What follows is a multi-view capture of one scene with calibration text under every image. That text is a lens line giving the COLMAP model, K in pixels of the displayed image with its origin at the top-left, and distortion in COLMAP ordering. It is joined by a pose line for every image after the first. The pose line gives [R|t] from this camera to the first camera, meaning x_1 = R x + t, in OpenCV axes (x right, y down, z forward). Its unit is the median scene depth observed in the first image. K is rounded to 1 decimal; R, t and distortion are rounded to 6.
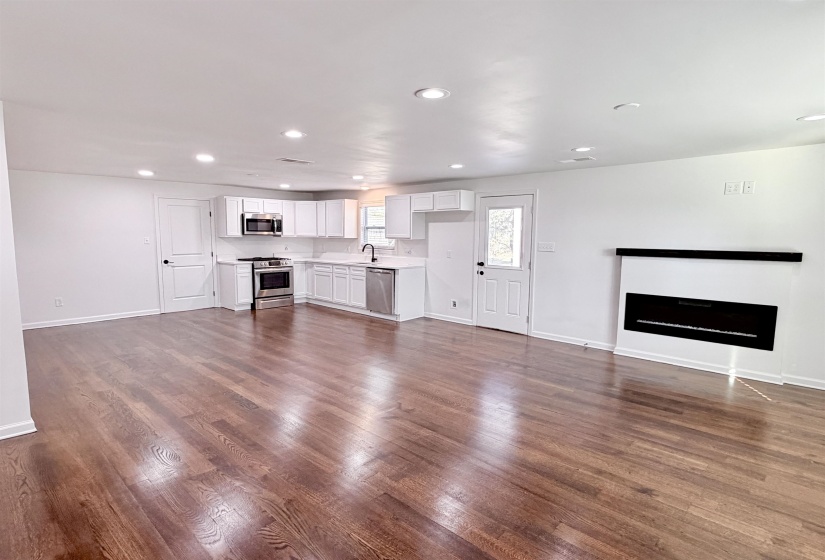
lens RADIAL K [[428.4, 0, 401.6], [0, 428.4, 294.2], [0, 0, 1]] dist [-0.000142, 0.000109]
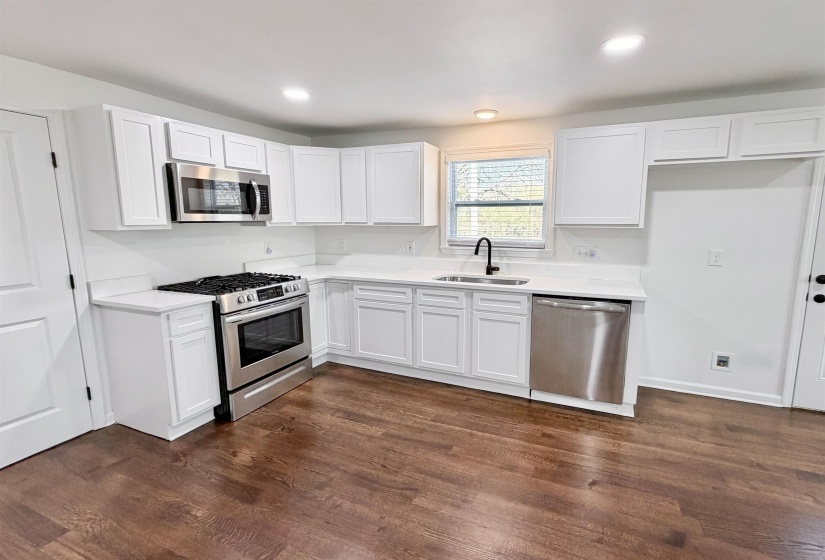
lens RADIAL K [[391.4, 0, 439.3], [0, 391.4, 280.5], [0, 0, 1]] dist [0.001574, 0.000344]
pose [[0.935505, -0.066543, 0.346991, -0.280240], [0.058956, 0.997735, 0.032388, -0.087744], [-0.348361, -0.009842, 0.937309, 0.613385]]
